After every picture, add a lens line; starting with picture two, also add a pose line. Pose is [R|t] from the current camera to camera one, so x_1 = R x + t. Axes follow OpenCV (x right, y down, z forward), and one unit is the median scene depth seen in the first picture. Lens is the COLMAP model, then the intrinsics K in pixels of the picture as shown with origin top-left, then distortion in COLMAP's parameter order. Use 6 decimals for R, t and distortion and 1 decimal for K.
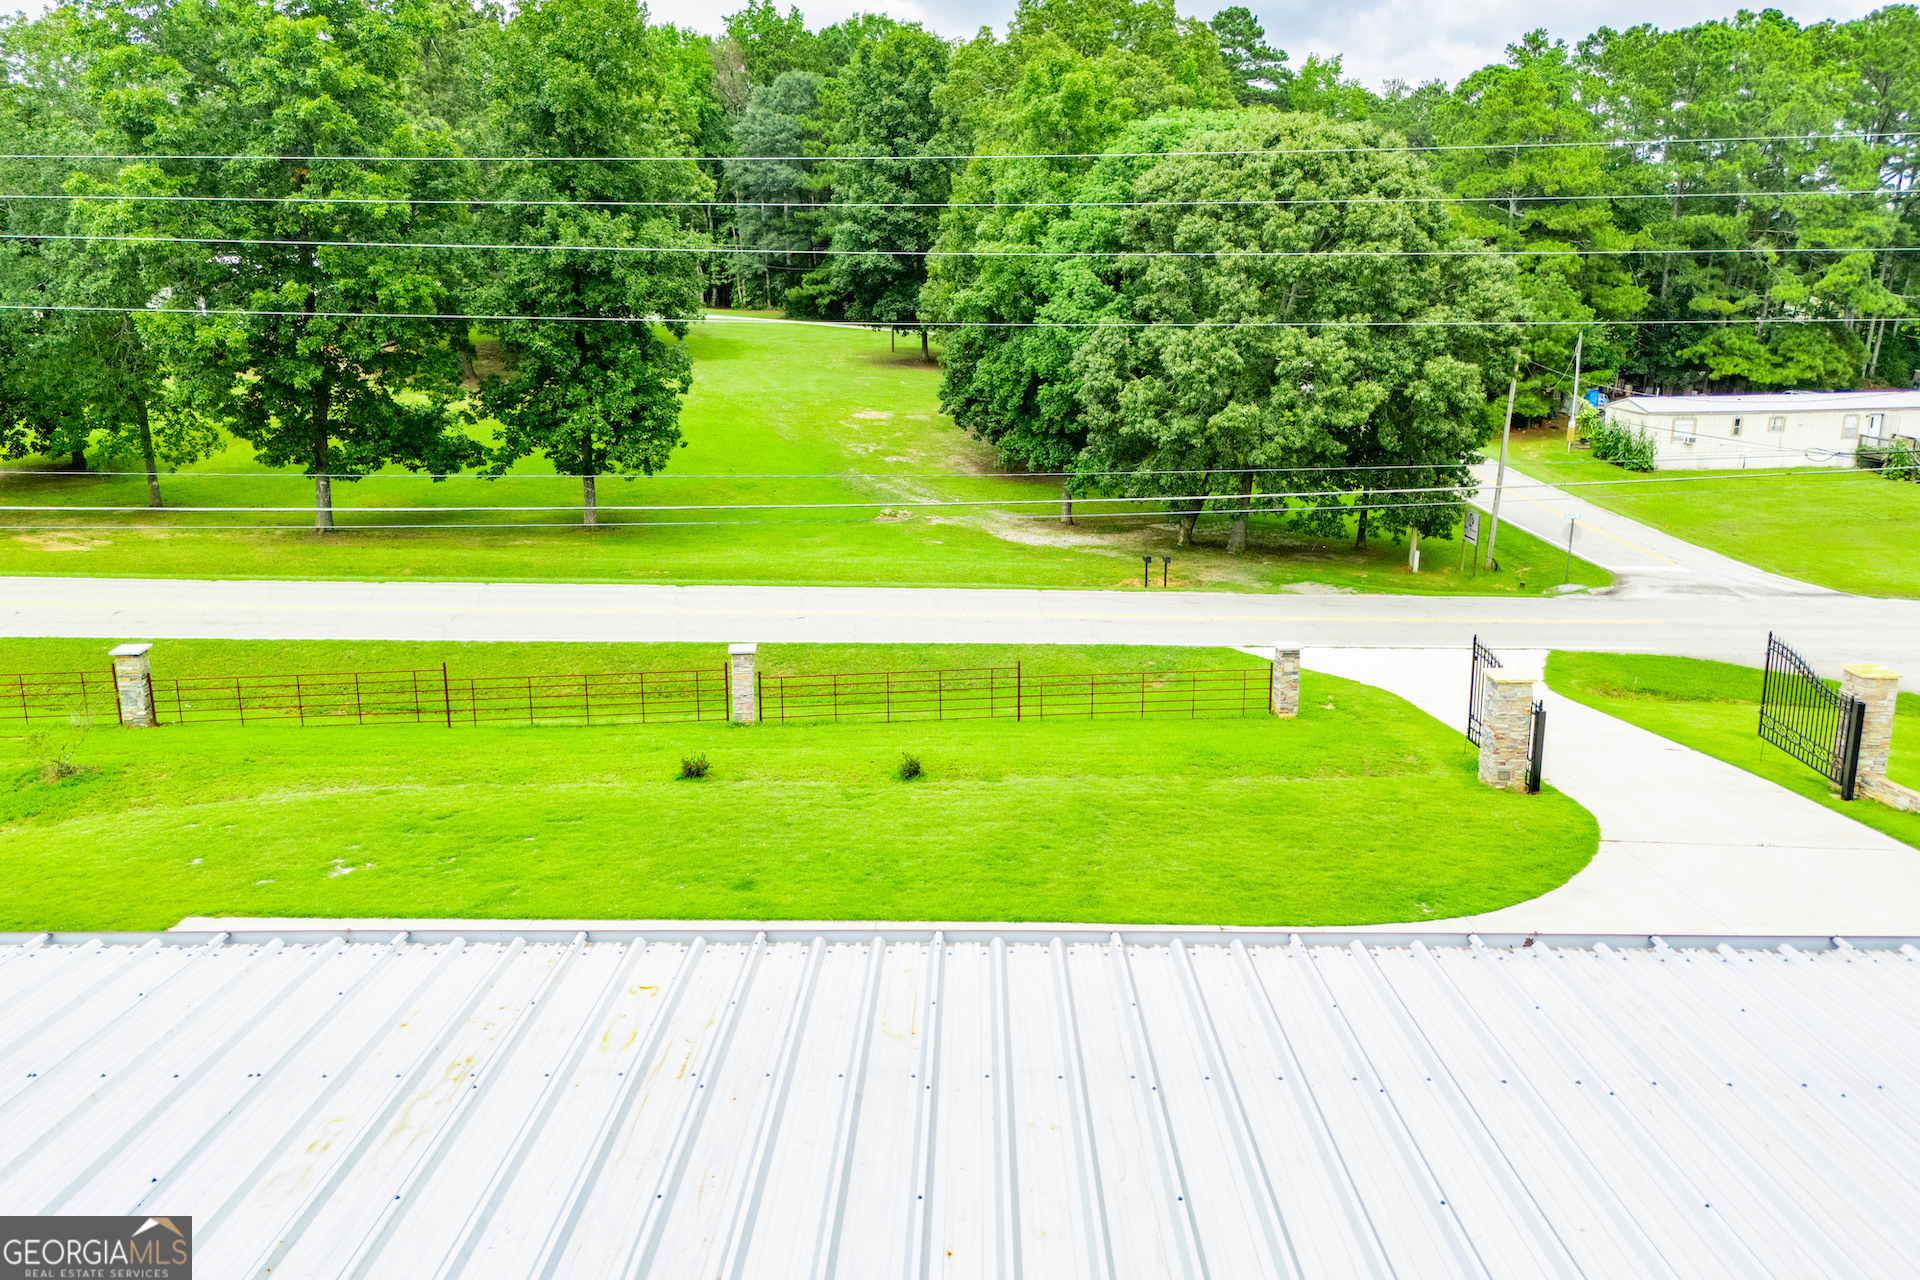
lens RADIAL K [[1417.5, 0, 962.9], [0, 1417.5, 599.5], [0, 0, 1]] dist [0.061785, 0.001403]
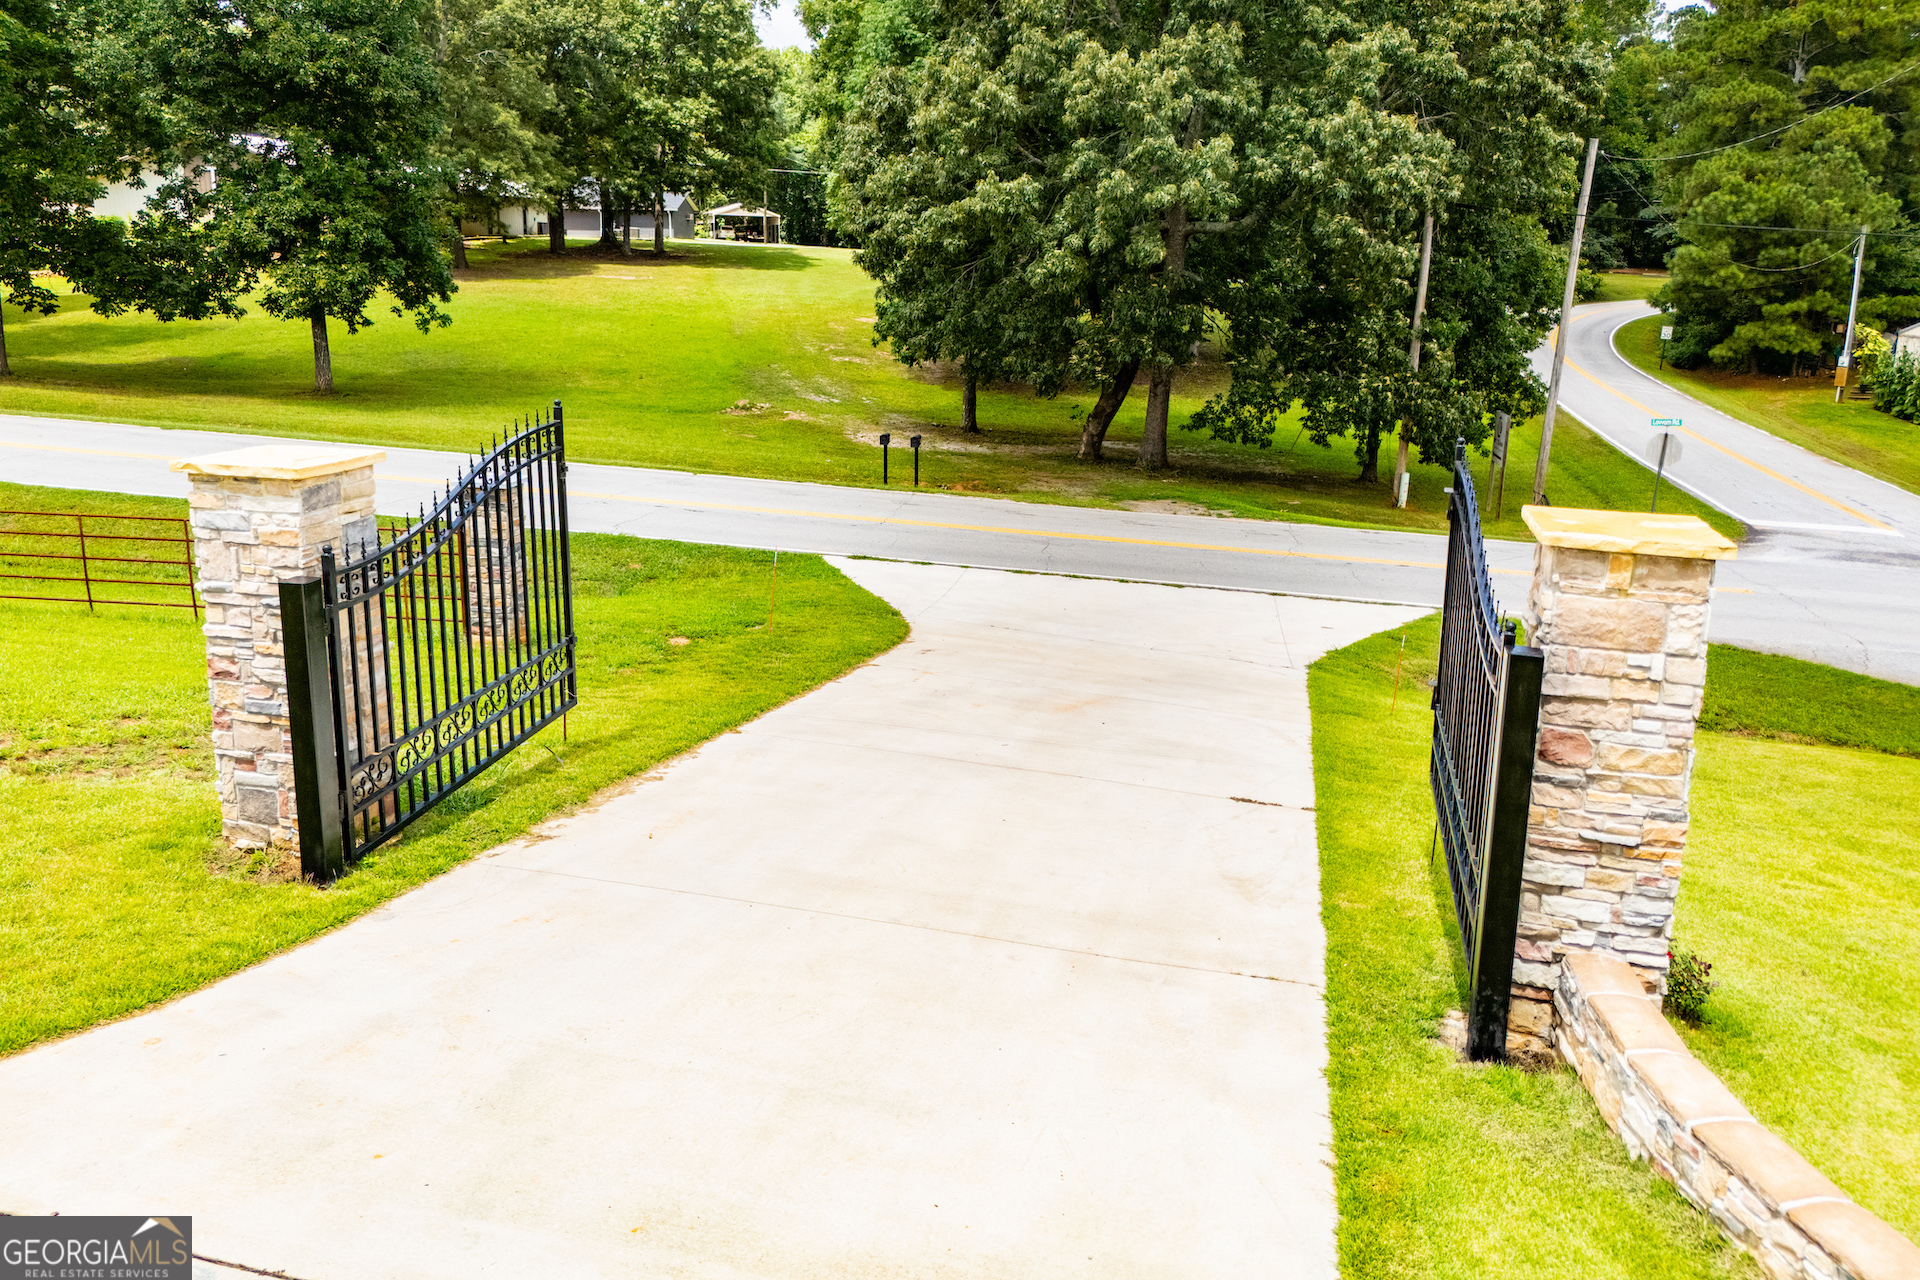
lens RADIAL K [[1354.7, 0, 1005.0], [0, 1354.7, 567.7], [0, 0, 1]] dist [0.033553, -0.003101]
pose [[0.967347, 0.076572, -0.241611, 0.300867], [-0.082856, 0.996434, -0.015945, 0.028668], [0.239528, 0.035443, 0.970242, 0.405741]]
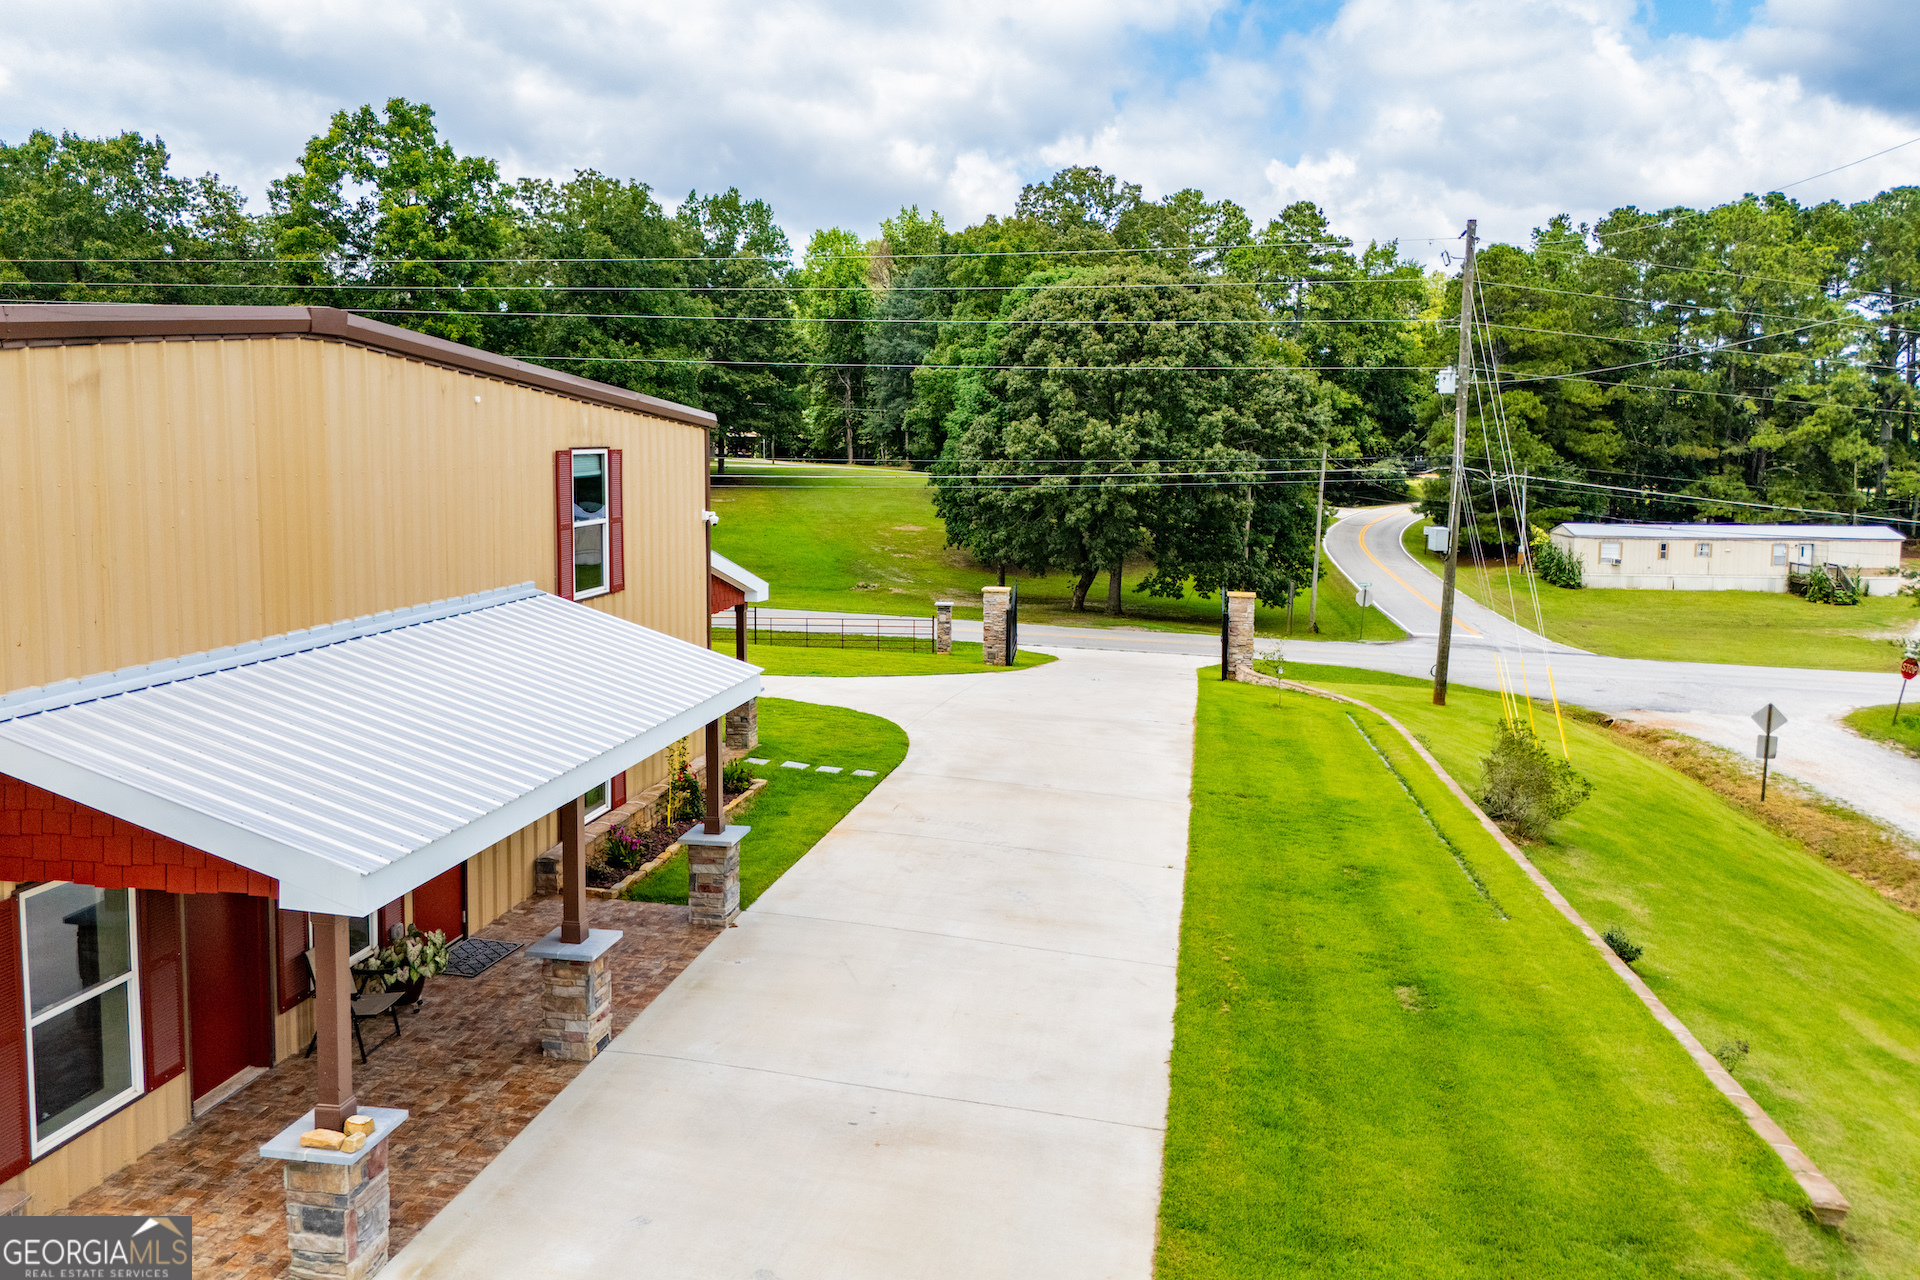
lens RADIAL K [[1448.4, 0, 963.6], [0, 1448.4, 609.8], [0, 0, 1]] dist [0.065687, -0.002061]
pose [[0.981724, 0.029908, -0.187948, 0.320315], [-0.054827, 0.990152, -0.128818, 0.137707], [0.182244, 0.136768, 0.973695, -0.249563]]
